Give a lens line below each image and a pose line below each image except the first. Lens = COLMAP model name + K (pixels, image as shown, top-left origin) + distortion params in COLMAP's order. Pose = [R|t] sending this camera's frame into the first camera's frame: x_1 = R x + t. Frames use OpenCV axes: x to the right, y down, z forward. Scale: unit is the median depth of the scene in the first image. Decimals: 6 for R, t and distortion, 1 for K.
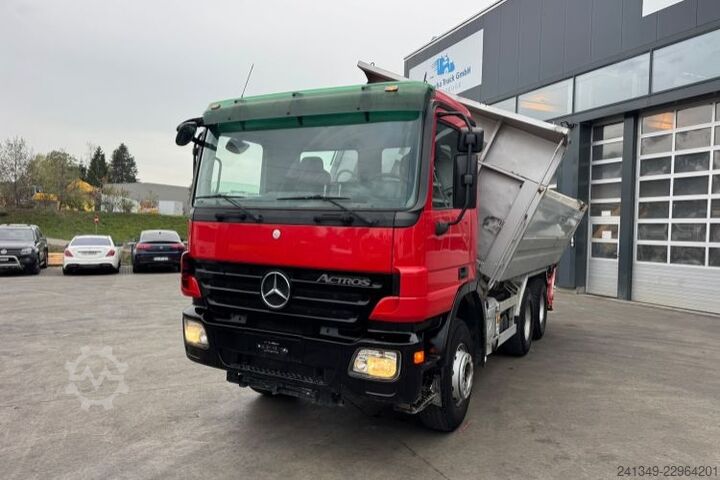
lens RADIAL K [[514.8, 0, 363.1], [0, 514.8, 236.3], [0, 0, 1]] dist [0.051628, -0.058018]
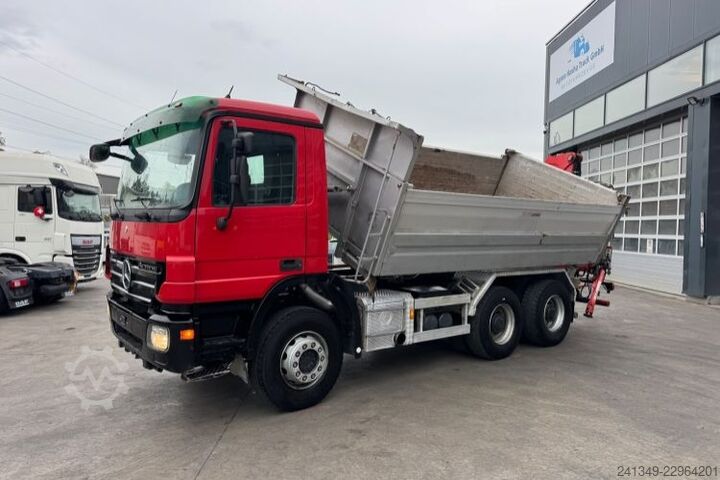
lens RADIAL K [[514.8, 0, 363.1], [0, 514.8, 236.3], [0, 0, 1]] dist [0.051628, -0.058018]
pose [[0.920521, -0.000515, -0.390692, 0.243421], [0.000044, 0.999999, -0.001215, 0.004071], [0.390692, 0.001101, 0.920521, 0.022821]]
